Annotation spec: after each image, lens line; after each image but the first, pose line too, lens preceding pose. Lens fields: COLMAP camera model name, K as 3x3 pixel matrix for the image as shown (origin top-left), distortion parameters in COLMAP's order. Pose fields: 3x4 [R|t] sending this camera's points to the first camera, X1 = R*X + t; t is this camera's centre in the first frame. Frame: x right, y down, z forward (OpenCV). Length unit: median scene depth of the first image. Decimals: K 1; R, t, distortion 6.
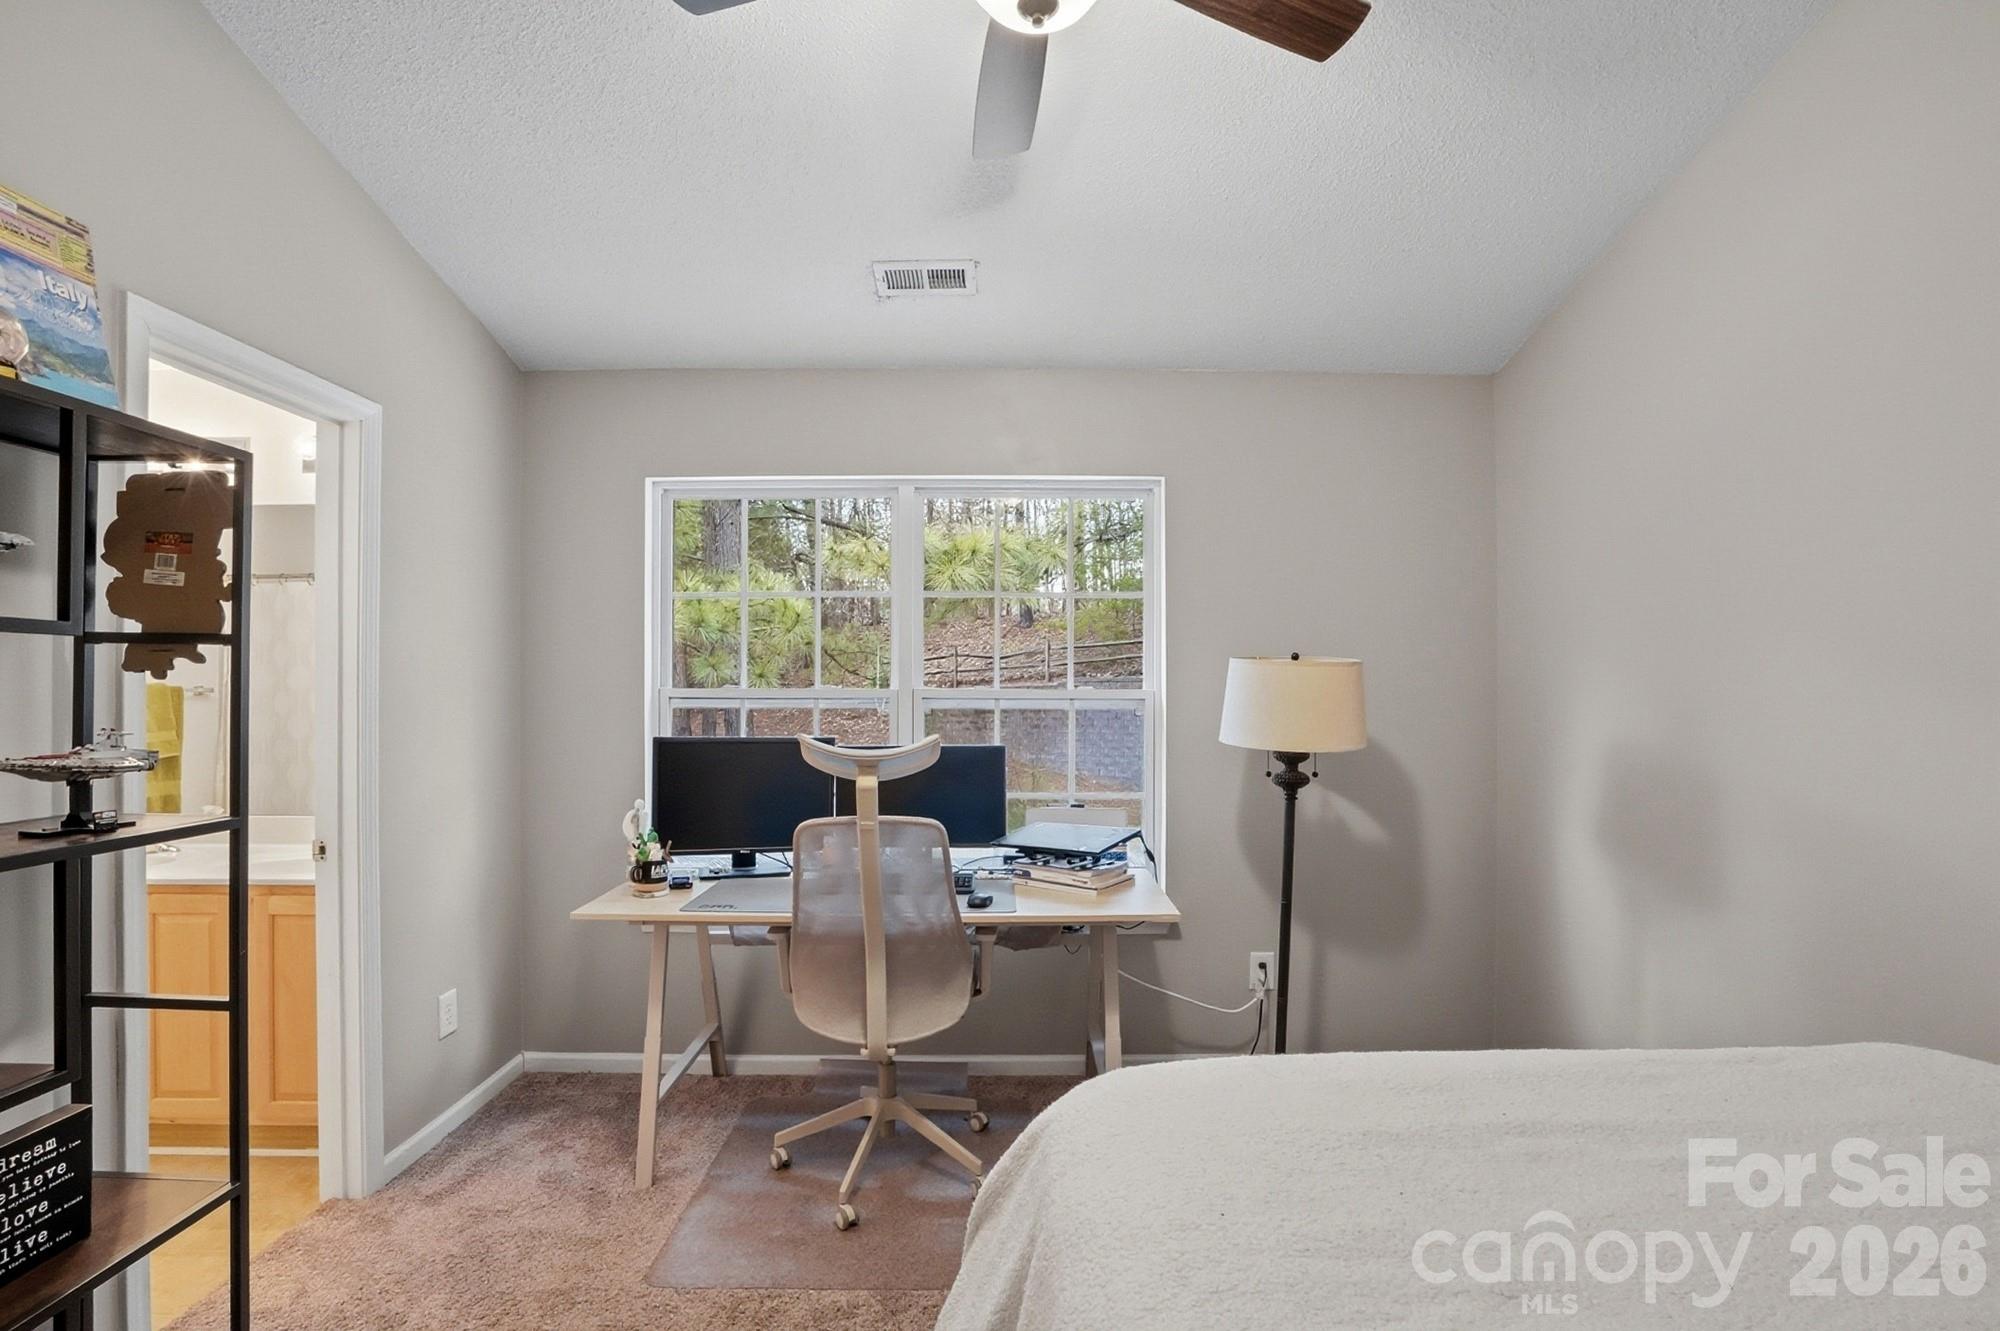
lens RADIAL K [[929.8, 0, 1009.7], [0, 929.8, 707.0], [0, 0, 1]] dist [-0.000089, 0.000385]
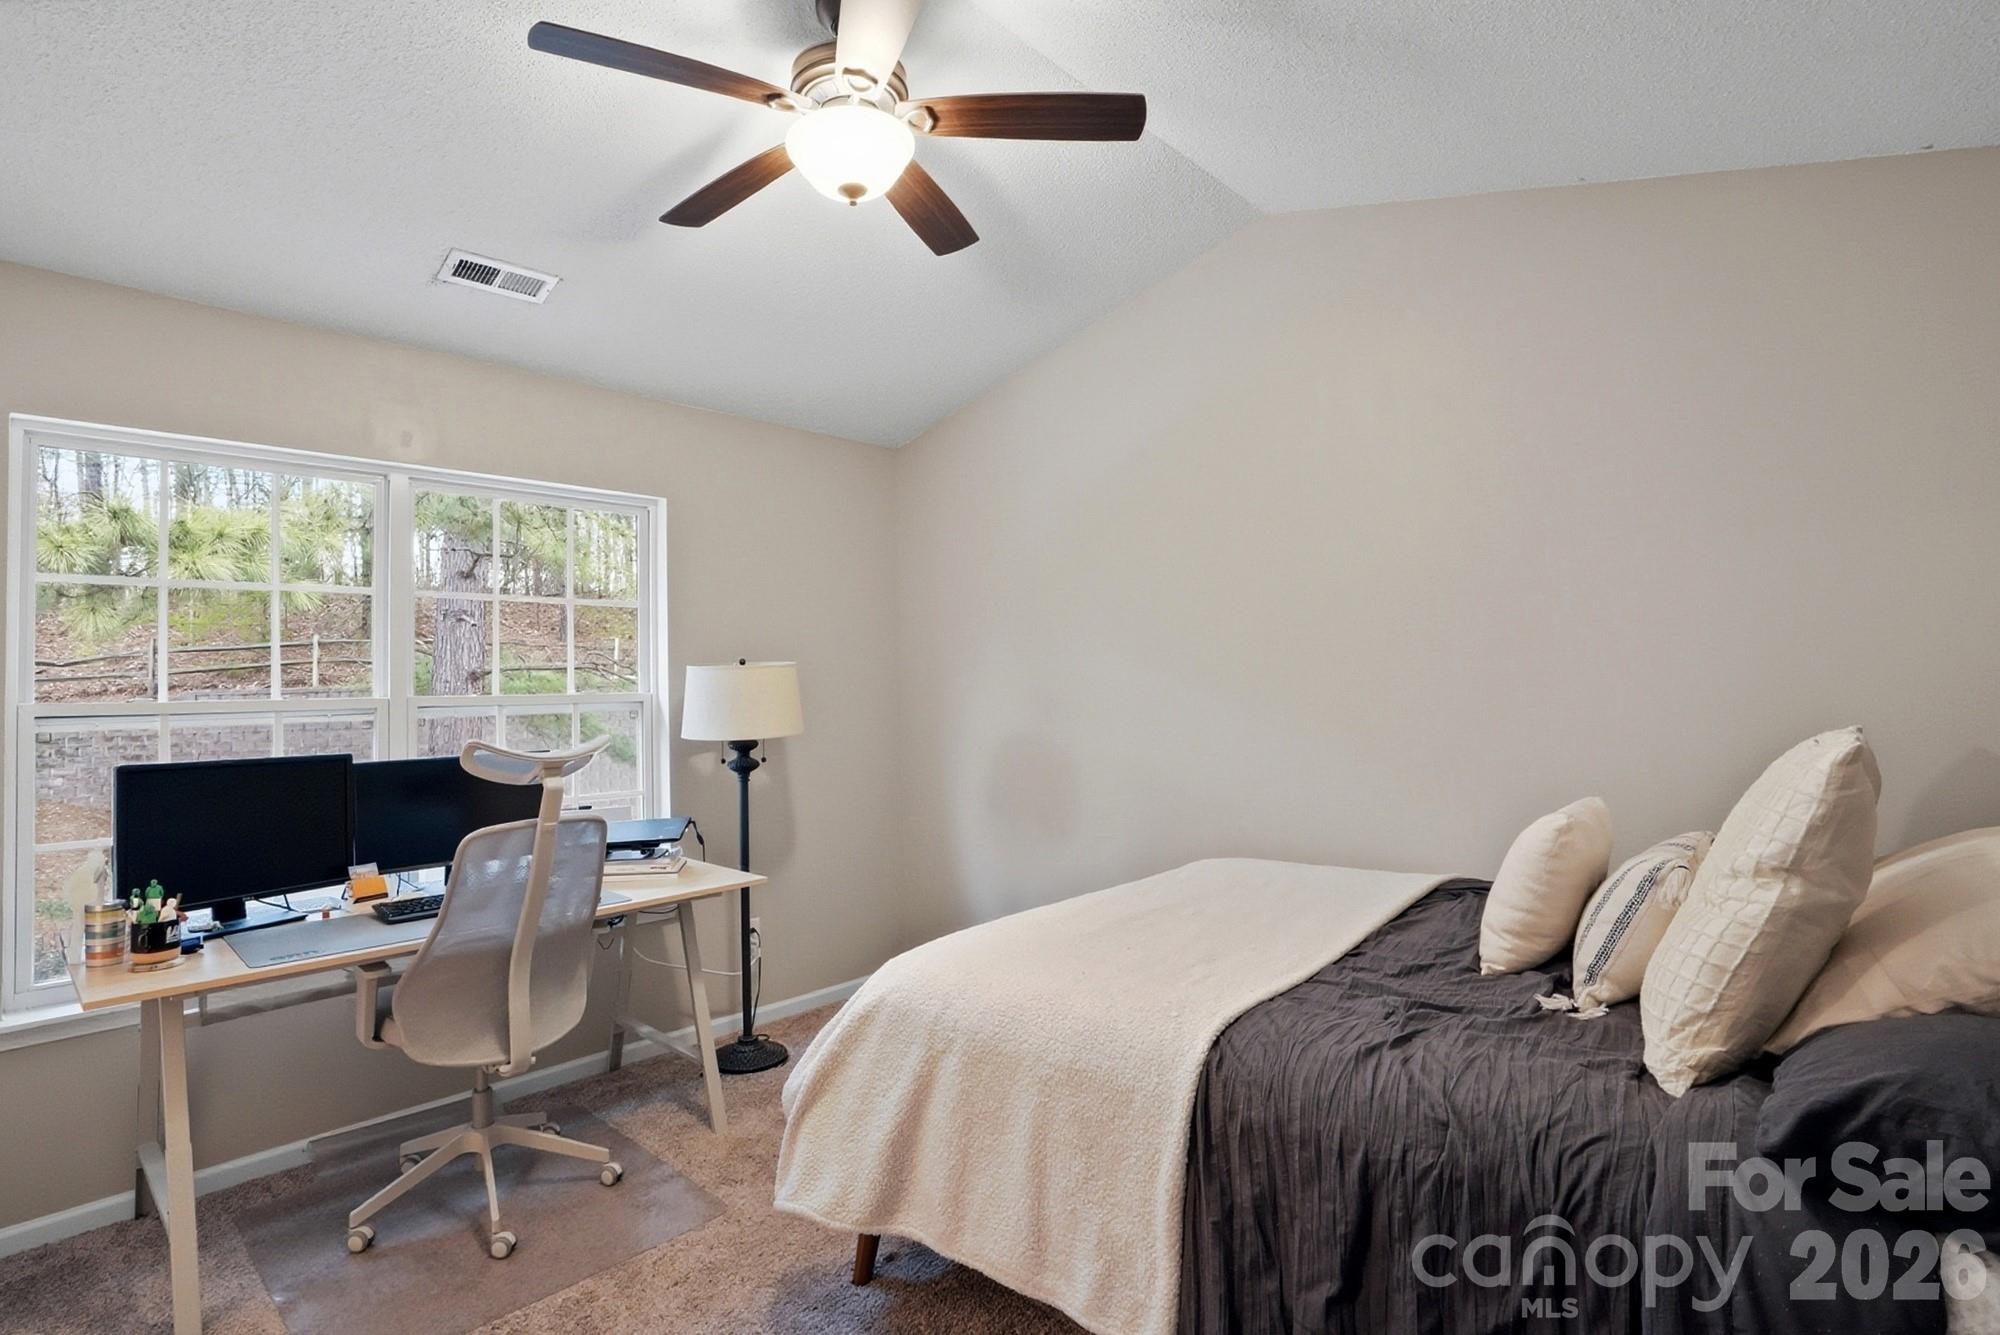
lens RADIAL K [[940.6, 0, 1000.0], [0, 940.6, 667.5], [0, 0, 1]] dist [-0.056843, 0.025113]
pose [[0.690280, -0.009840, 0.723476, -0.437745], [0.043495, 0.998664, -0.027917, 0.004794], [-0.722234, 0.050737, 0.689785, -0.040293]]
